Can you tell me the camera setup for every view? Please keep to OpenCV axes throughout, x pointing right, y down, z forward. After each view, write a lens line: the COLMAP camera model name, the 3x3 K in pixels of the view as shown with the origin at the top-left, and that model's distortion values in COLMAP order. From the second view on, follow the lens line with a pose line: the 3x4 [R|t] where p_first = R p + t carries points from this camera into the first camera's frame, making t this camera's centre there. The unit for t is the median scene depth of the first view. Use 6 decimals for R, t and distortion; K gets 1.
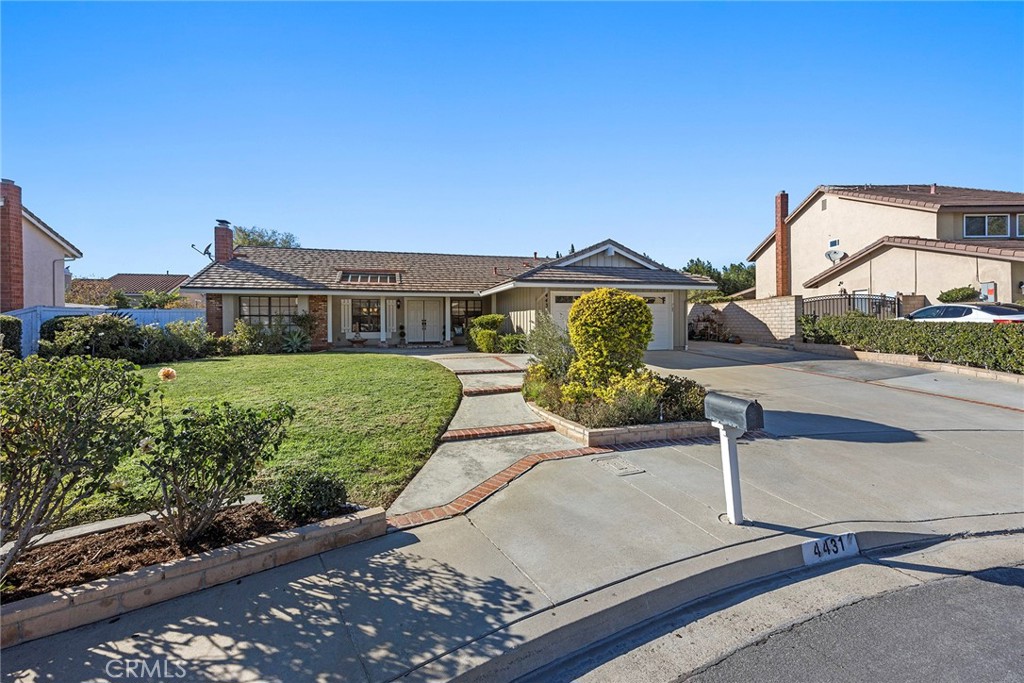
lens RADIAL K [[418.2, 0, 510.0], [0, 418.2, 323.6], [0, 0, 1]] dist [0.000603, -0.000067]
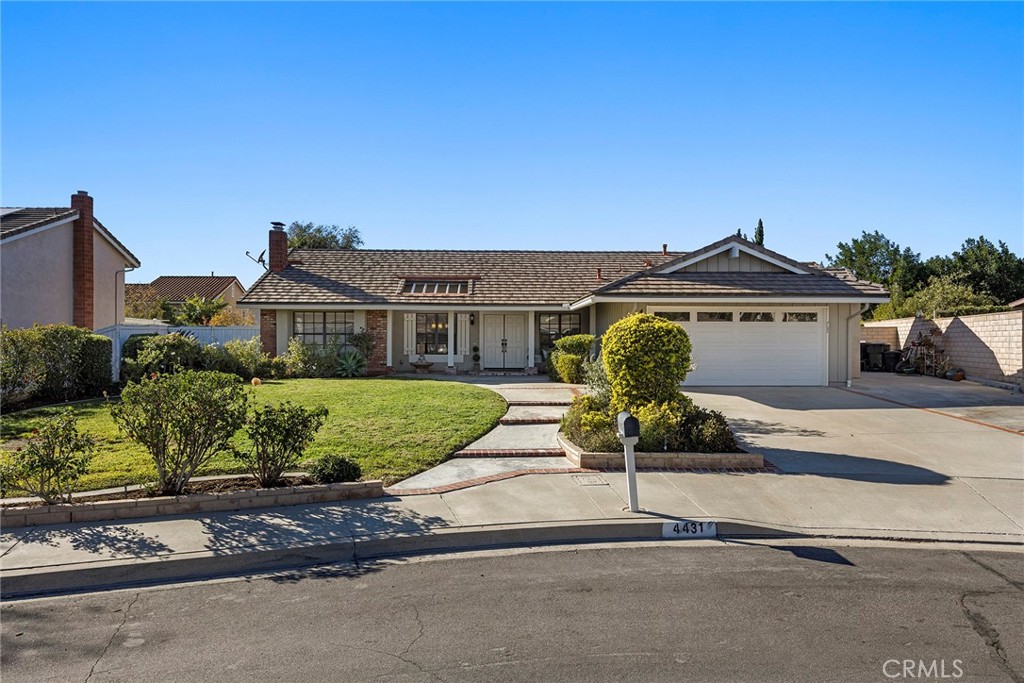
lens RADIAL K [[665.2, 0, 512.7], [0, 665.2, 338.1], [0, 0, 1]] dist [-0.002610, 0.003225]
pose [[0.967975, 0.009087, -0.250882, 0.153743], [-0.009972, 0.999948, -0.002254, -0.011729], [0.250848, 0.004683, 0.968015, -0.243435]]
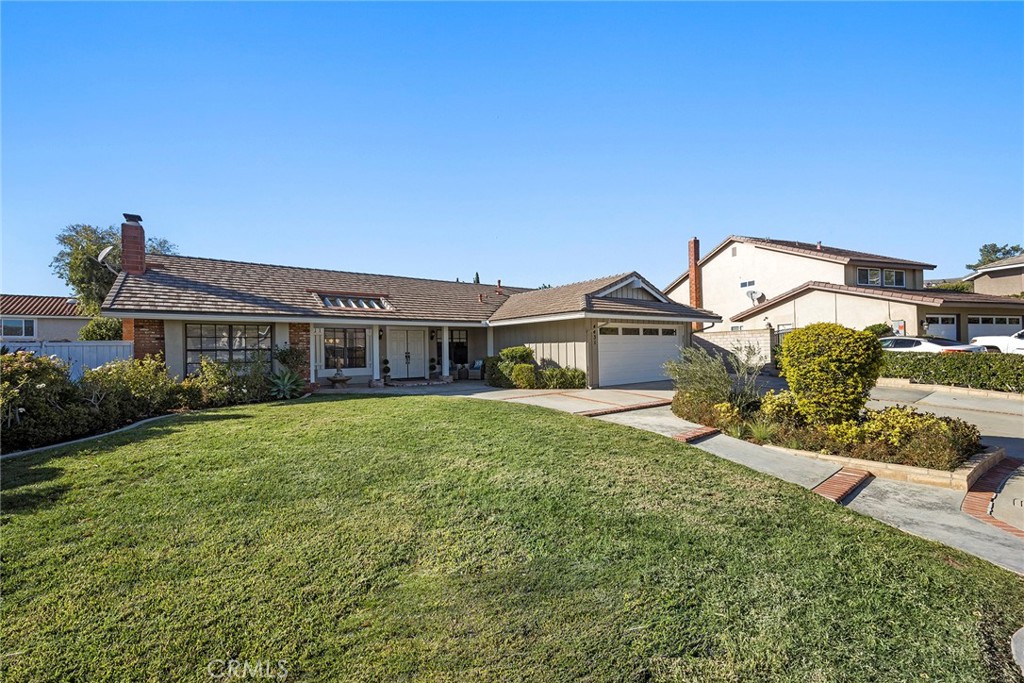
lens RADIAL K [[418.2, 0, 508.4], [0, 418.2, 342.3], [0, 0, 1]] dist [0.000603, -0.000067]
pose [[0.943238, -0.002457, 0.332108, -0.384368], [0.010139, 0.999720, -0.021399, -0.012399], [-0.331963, 0.023552, 0.942998, 0.152081]]
